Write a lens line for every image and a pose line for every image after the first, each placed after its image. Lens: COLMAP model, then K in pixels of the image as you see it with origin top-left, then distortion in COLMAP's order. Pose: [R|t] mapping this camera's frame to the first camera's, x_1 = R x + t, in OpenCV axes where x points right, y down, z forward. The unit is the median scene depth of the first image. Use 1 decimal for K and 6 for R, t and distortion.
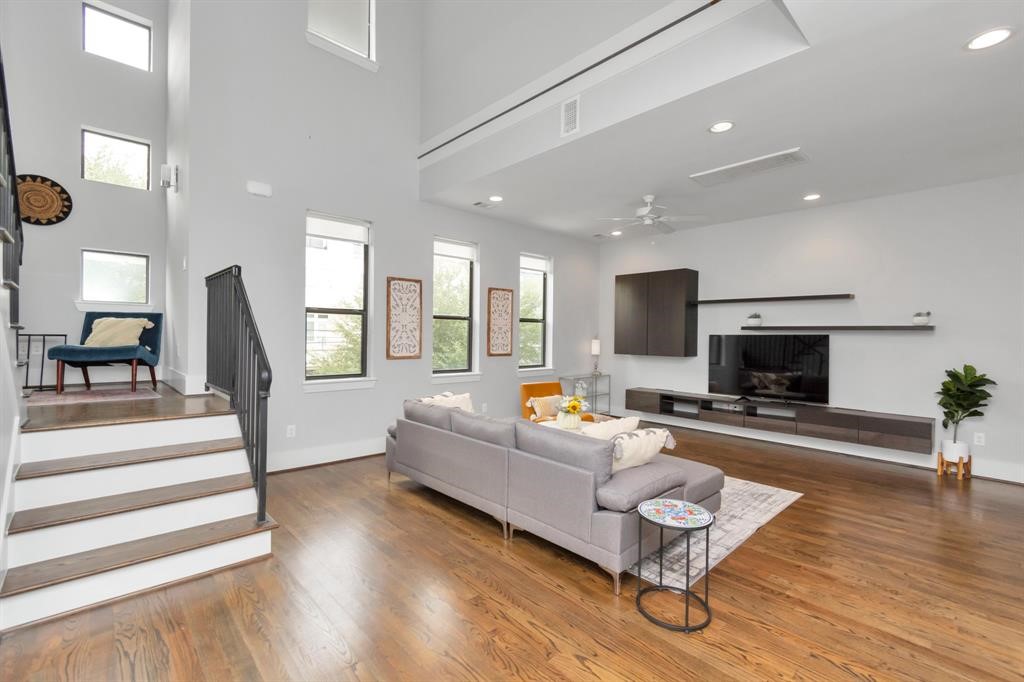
lens RADIAL K [[448.4, 0, 523.5], [0, 448.4, 338.4], [0, 0, 1]] dist [0.001743, -0.000259]
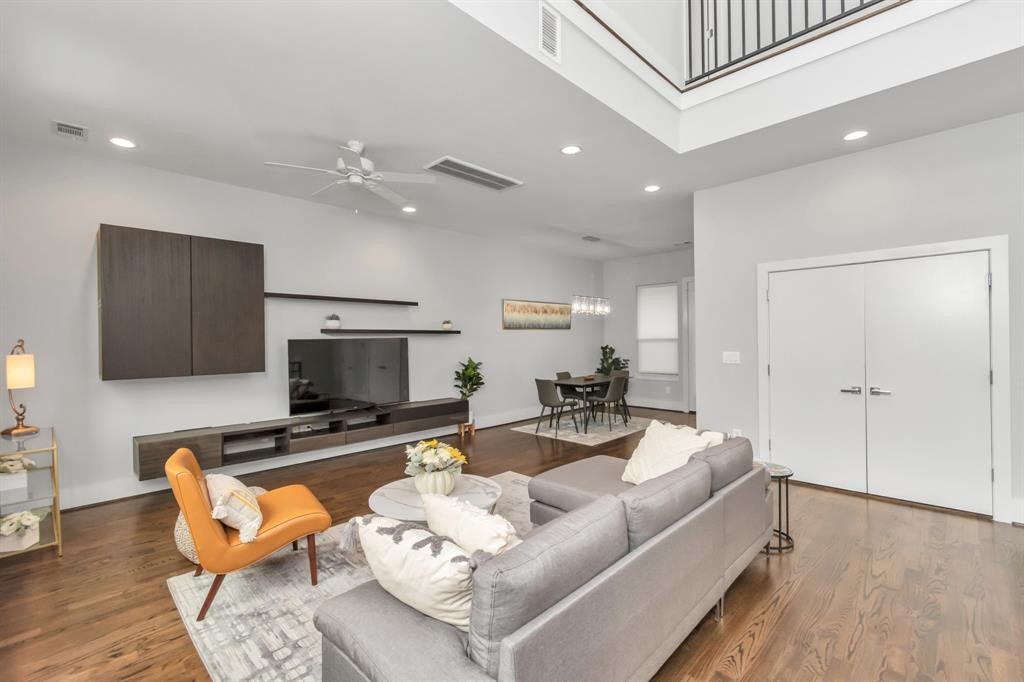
lens RADIAL K [[451.7, 0, 515.5], [0, 451.7, 337.9], [0, 0, 1]] dist [0.001708, -0.000386]
pose [[-0.038650, -0.003884, 0.999245, -0.380949], [0.013048, 0.999905, 0.004391, -0.008673], [-0.999168, 0.013208, -0.038596, 0.679500]]
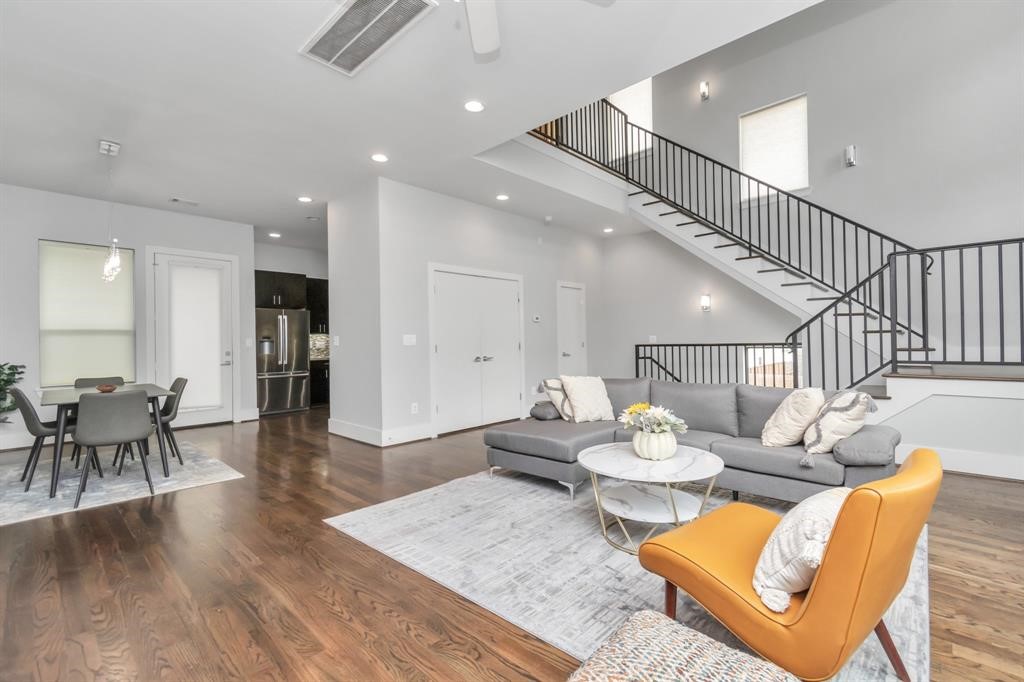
lens RADIAL K [[451.7, 0, 515.5], [0, 451.7, 337.9], [0, 0, 1]] dist [0.001708, -0.000386]
pose [[-0.997870, 0.008735, -0.064640, 0.240646], [0.008873, 0.999959, -0.001844, 0.032950], [0.064621, -0.002413, -0.997907, 1.171657]]
